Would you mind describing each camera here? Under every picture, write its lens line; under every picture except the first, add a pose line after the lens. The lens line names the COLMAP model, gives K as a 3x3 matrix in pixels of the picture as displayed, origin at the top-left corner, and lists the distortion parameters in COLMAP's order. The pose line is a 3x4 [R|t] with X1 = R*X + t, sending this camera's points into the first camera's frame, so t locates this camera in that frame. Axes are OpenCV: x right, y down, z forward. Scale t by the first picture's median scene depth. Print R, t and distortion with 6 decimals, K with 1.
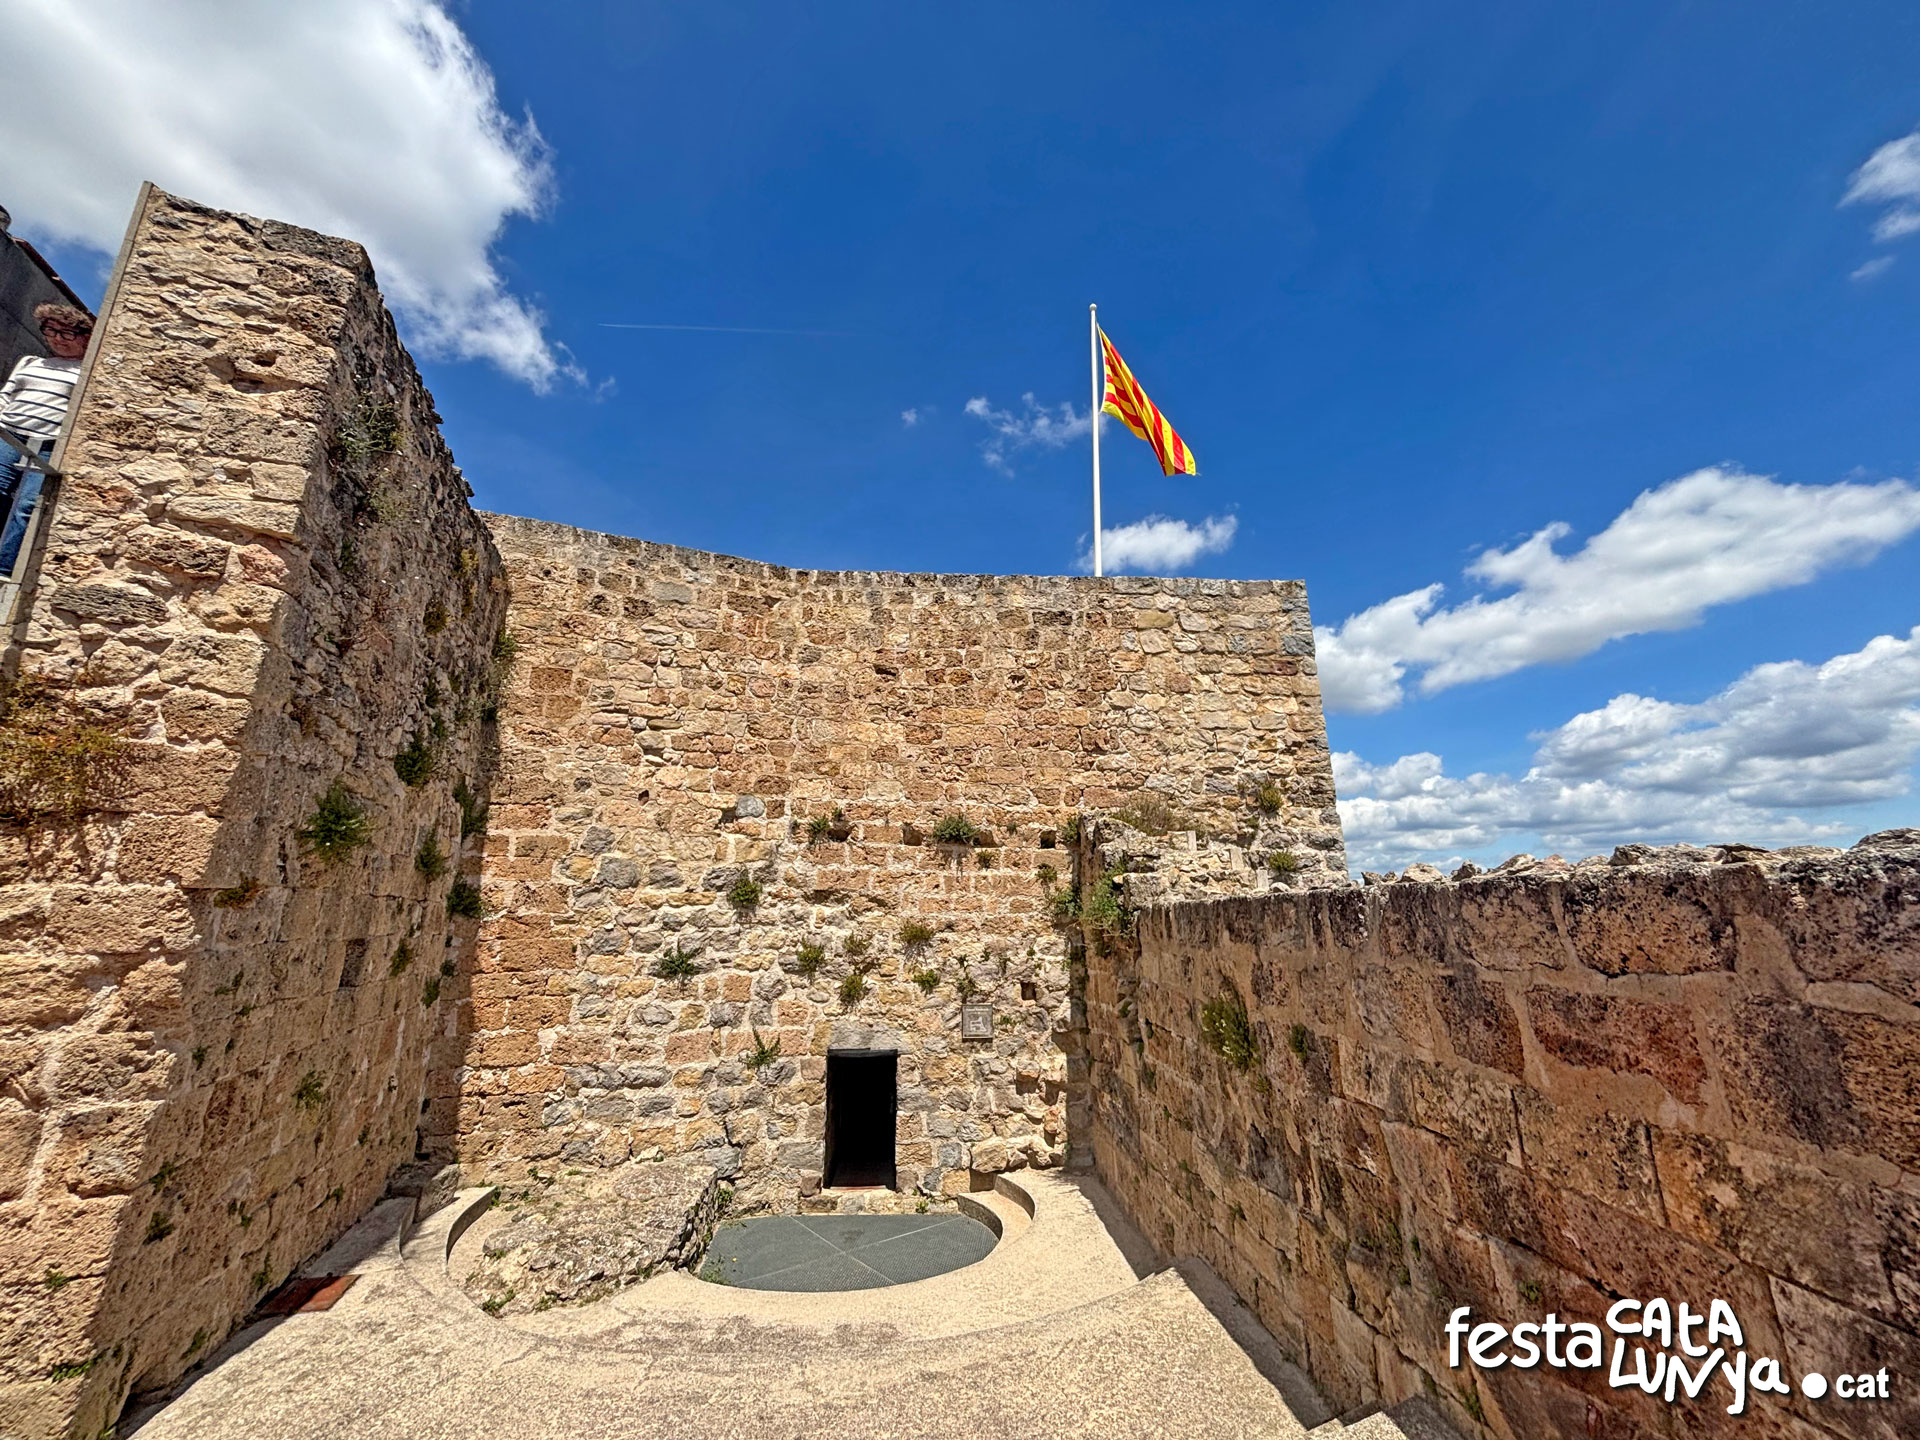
lens RADIAL K [[775.1, 0, 956.4], [0, 775.1, 718.7], [0, 0, 1]] dist [0.000516, 0.000777]
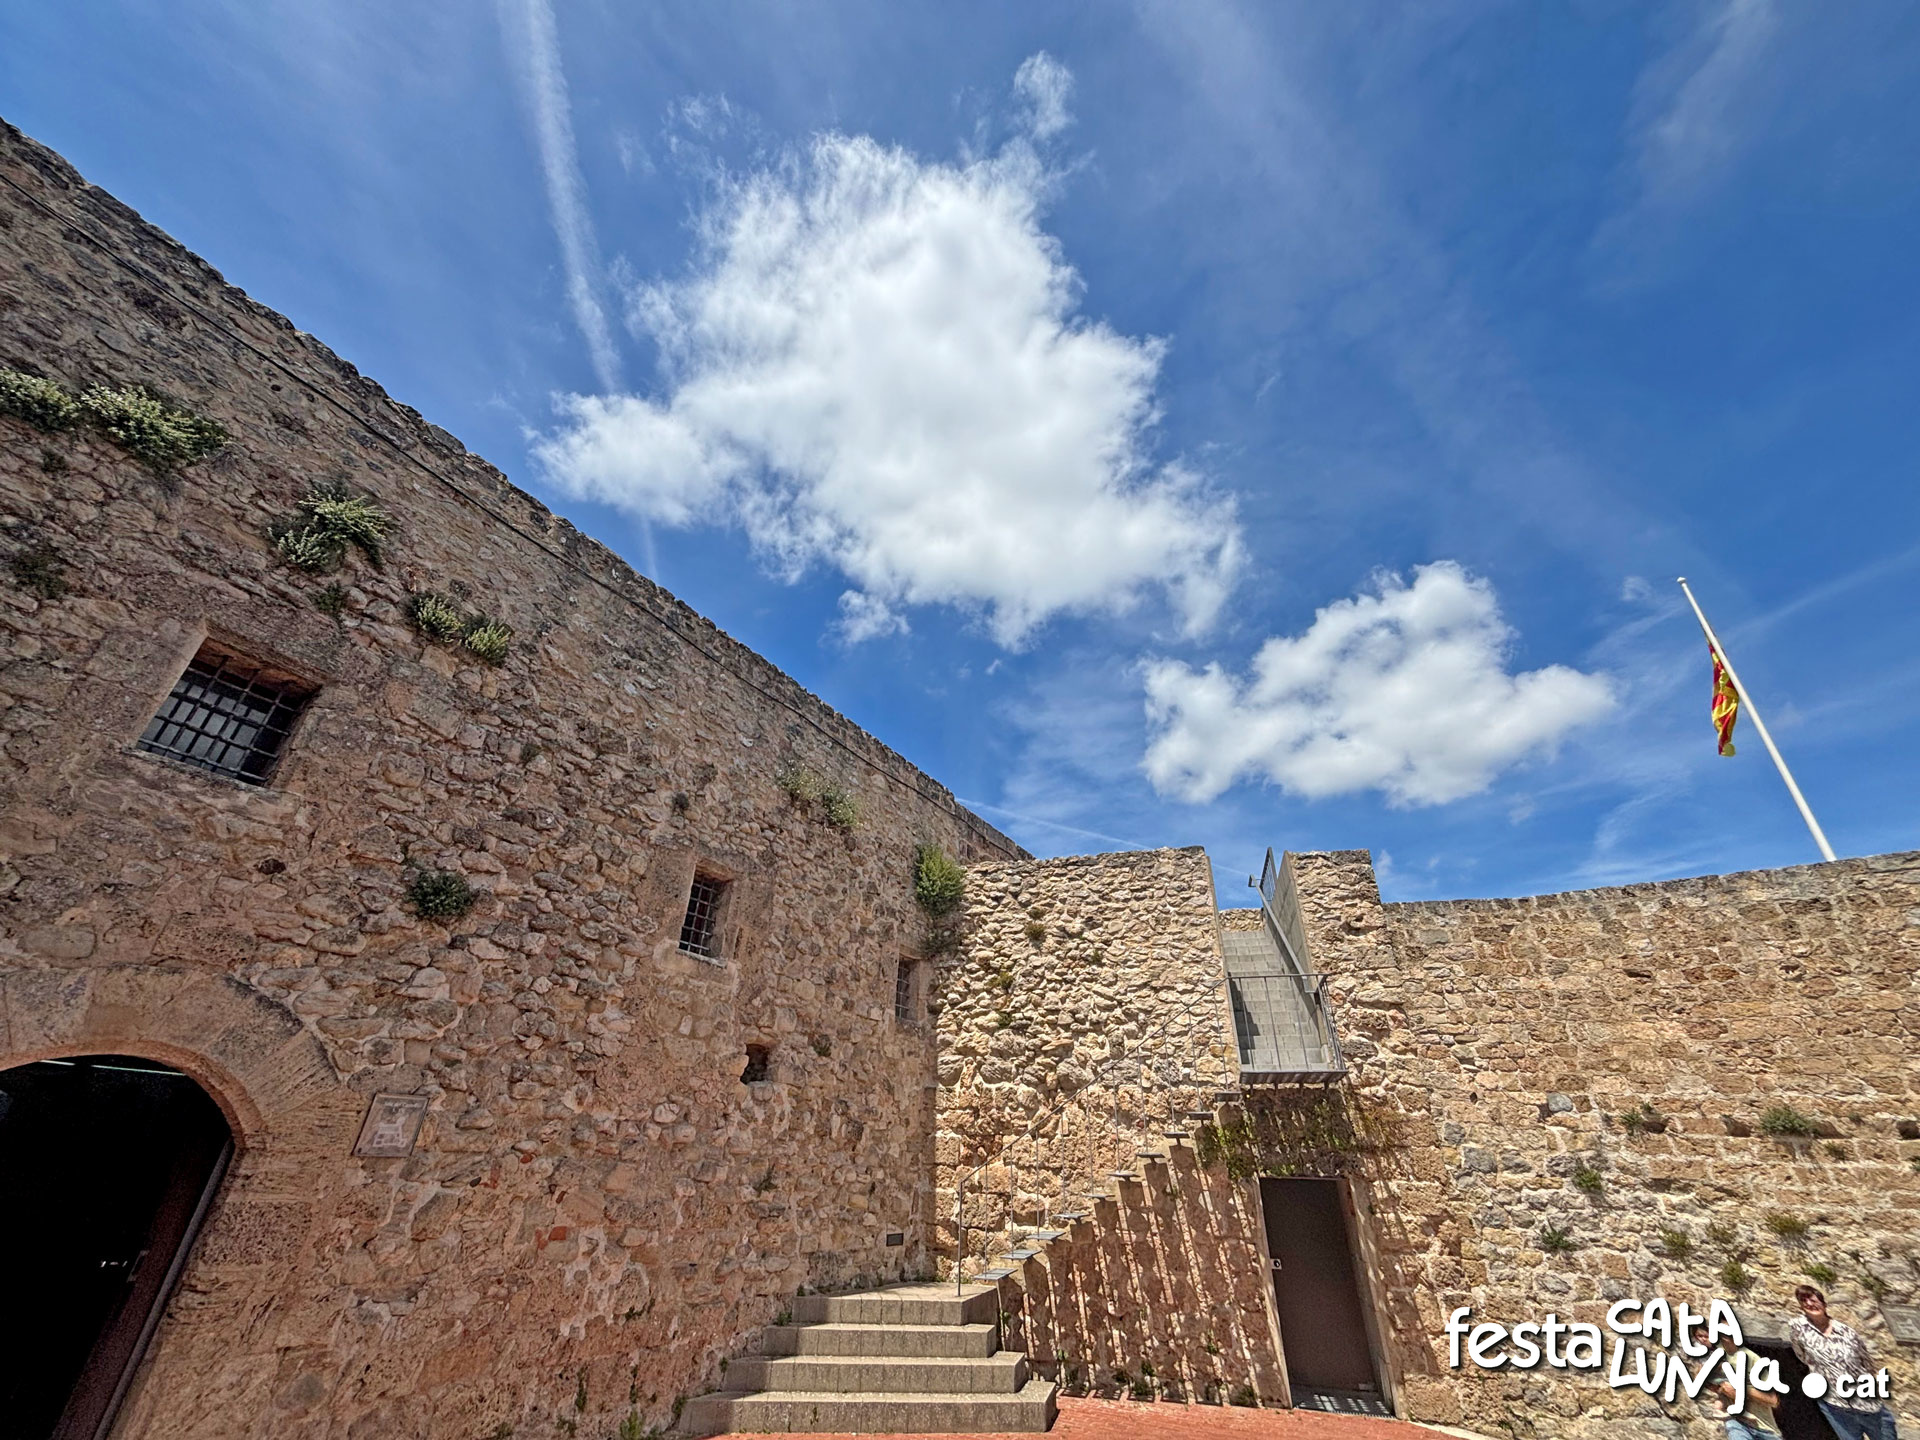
lens RADIAL K [[773.3, 0, 956.7], [0, 773.3, 723.4], [0, 0, 1]] dist [0.026671, -0.007759]
pose [[0.807643, -0.274952, -0.521645, -0.220848], [0.122429, 0.943548, -0.307779, -0.200016], [0.576822, 0.184711, 0.795713, -0.726845]]
